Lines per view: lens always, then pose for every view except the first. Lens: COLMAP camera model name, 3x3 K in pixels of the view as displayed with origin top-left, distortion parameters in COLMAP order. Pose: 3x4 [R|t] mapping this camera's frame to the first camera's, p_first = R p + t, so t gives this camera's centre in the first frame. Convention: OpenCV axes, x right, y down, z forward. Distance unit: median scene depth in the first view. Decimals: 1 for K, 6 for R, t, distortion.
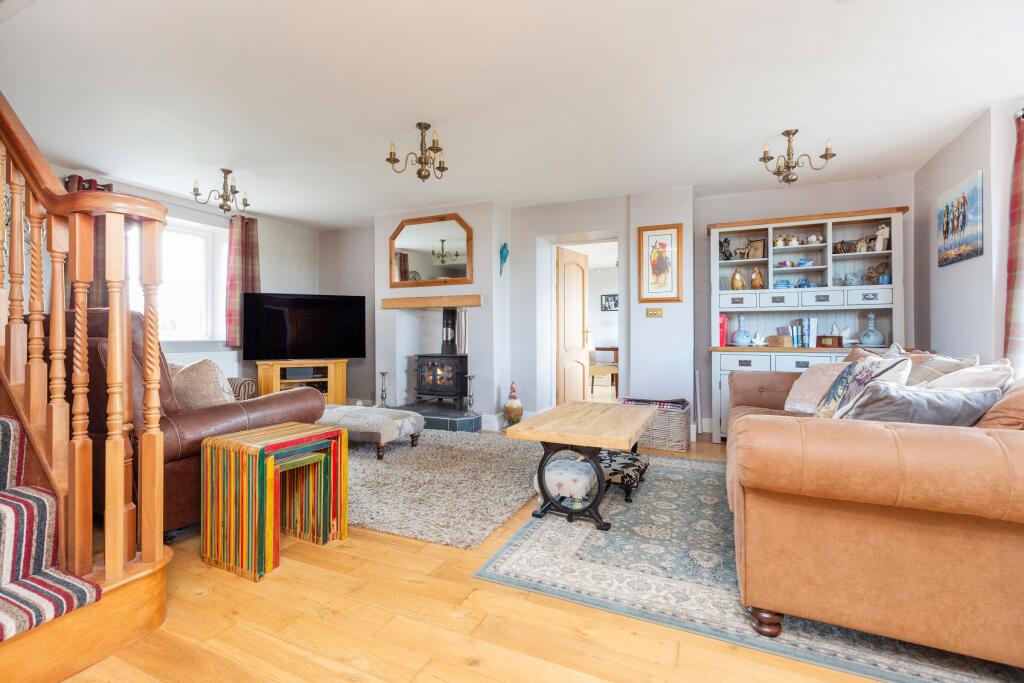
lens RADIAL K [[479.9, 0, 500.7], [0, 479.9, 331.5], [0, 0, 1]] dist [-0.000432, 0.000035]
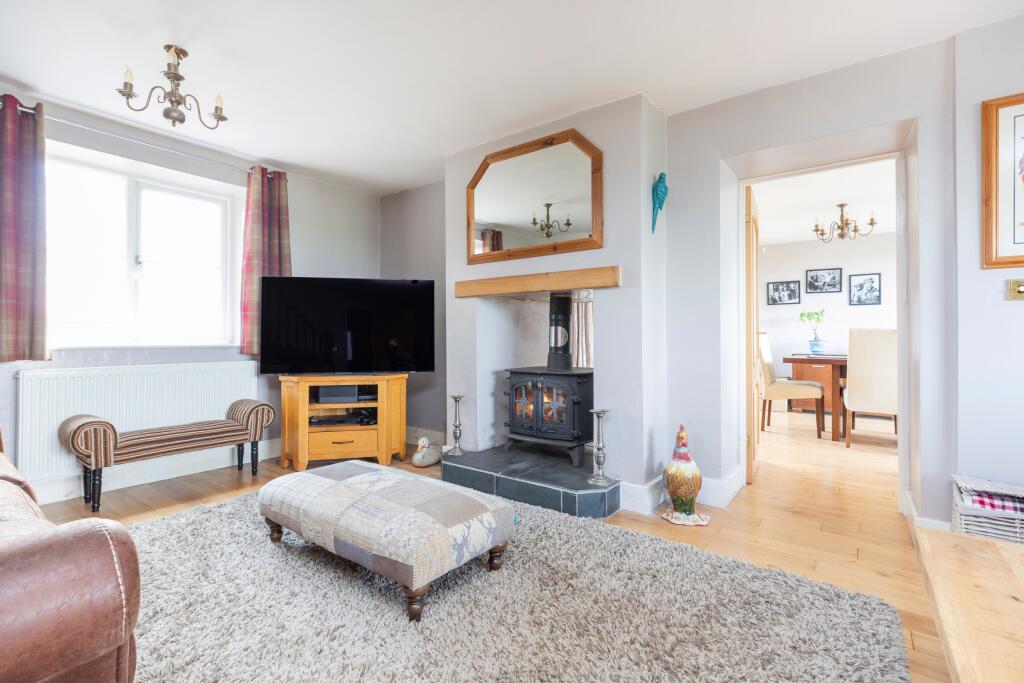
lens RADIAL K [[462.6, 0, 512.7], [0, 462.6, 336.9], [0, 0, 1]] dist [-0.000034, 0.000122]
pose [[0.982030, 0.001668, -0.188720, -0.055828], [-0.000525, 0.999981, 0.006105, 0.002050], [0.188727, -0.005897, 0.982012, 0.410713]]
